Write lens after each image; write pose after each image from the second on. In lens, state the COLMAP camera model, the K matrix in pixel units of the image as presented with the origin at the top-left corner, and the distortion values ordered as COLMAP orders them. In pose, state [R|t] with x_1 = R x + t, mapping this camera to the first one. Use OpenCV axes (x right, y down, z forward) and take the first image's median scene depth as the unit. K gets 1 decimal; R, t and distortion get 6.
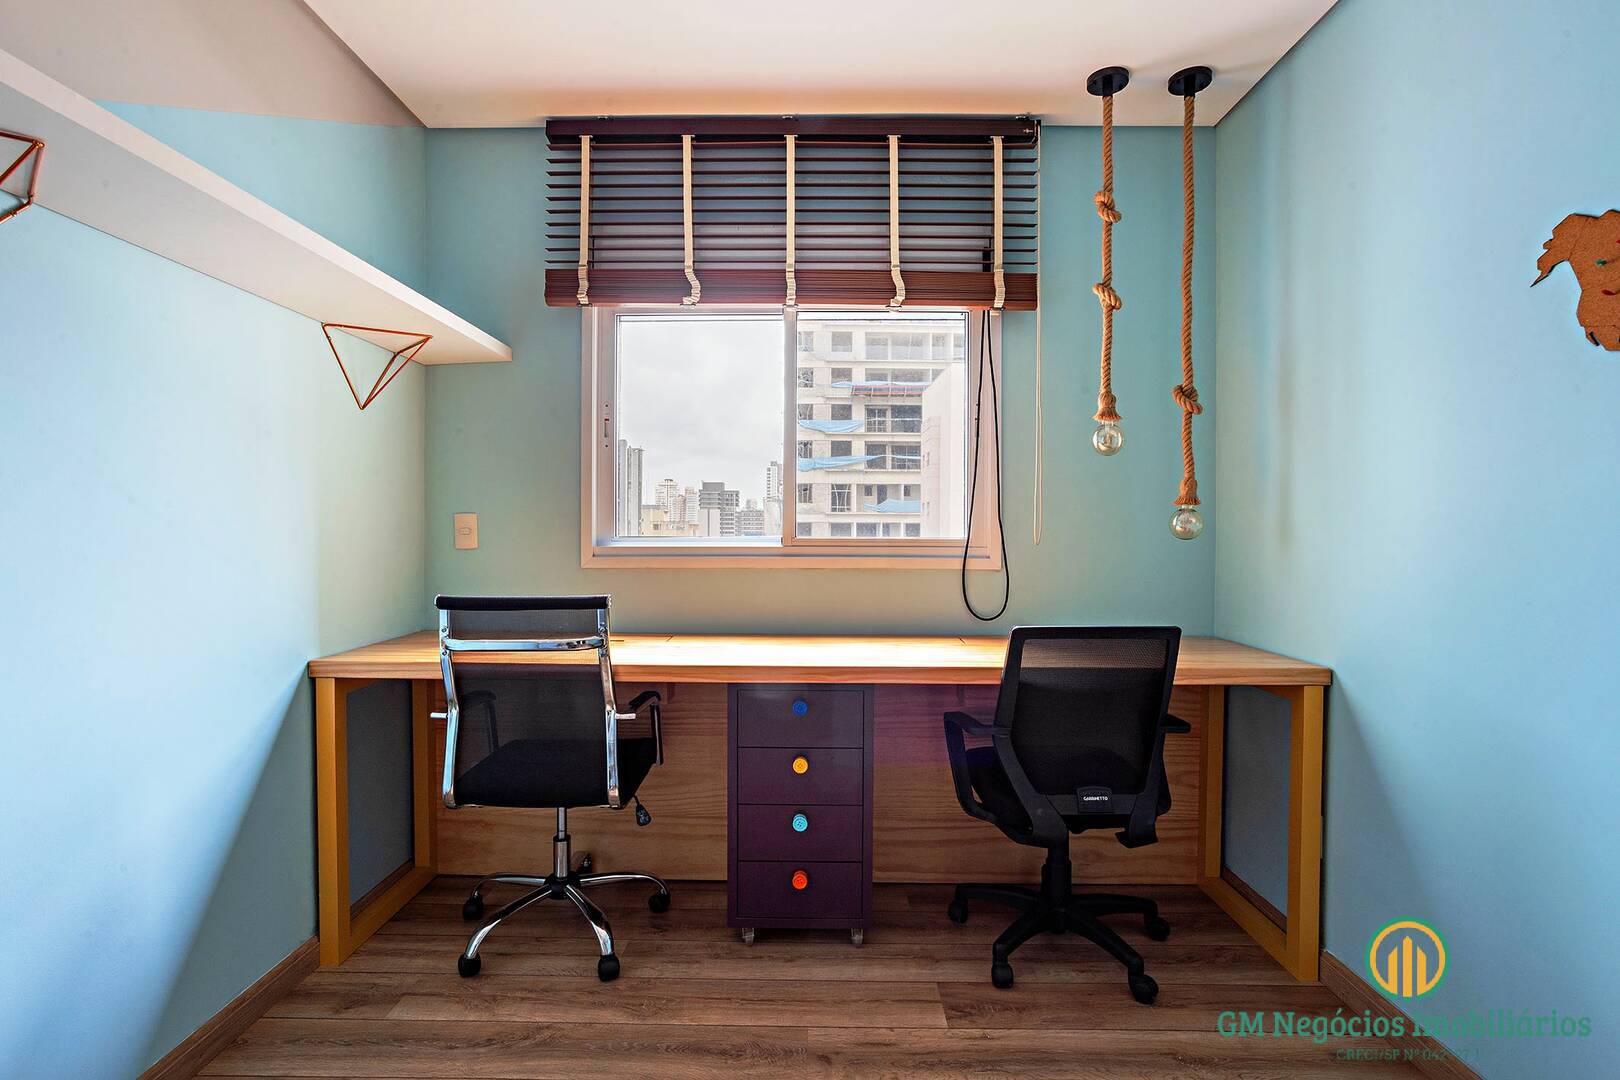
lens RADIAL K [[774.8, 0, 808.6], [0, 774.8, 535.9], [0, 0, 1]] dist [-0.046155, 0.029688]
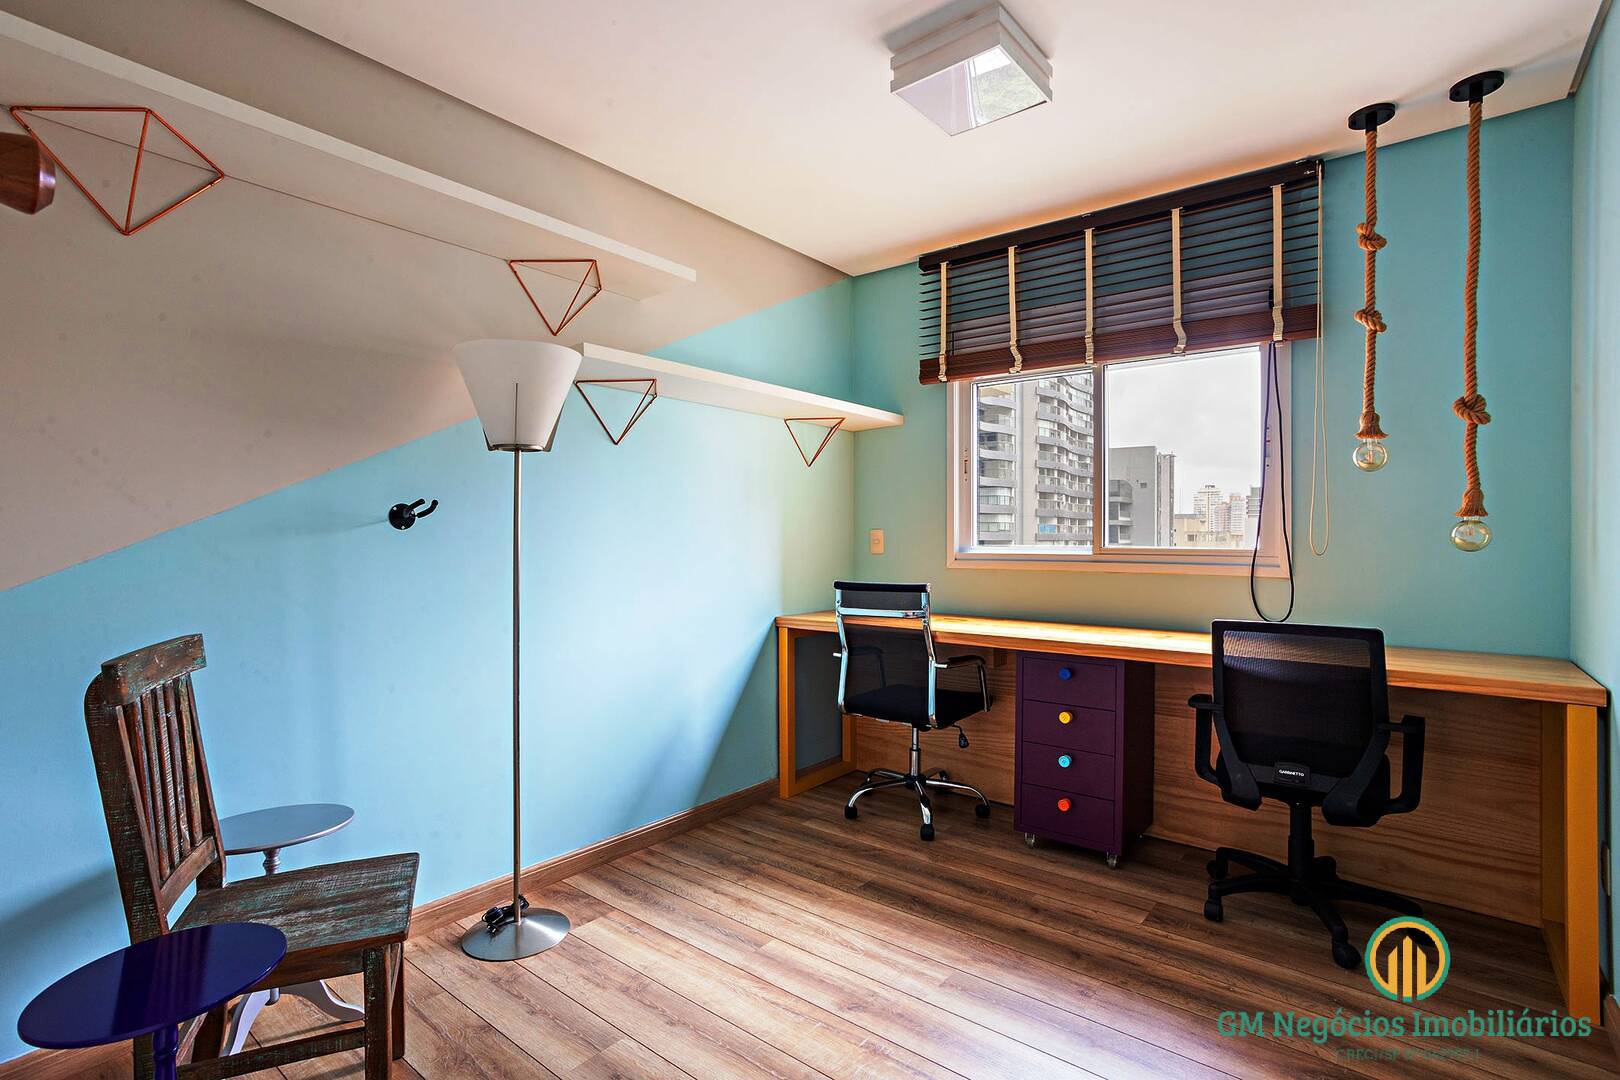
lens RADIAL K [[774.8, 0, 808.6], [0, 774.8, 535.9], [0, 0, 1]] dist [-0.046155, 0.029688]
pose [[0.791585, -0.002829, -0.611053, 0.429970], [-0.005936, 0.999906, -0.012320, 0.002117], [0.611030, 0.013379, 0.791494, -0.310709]]
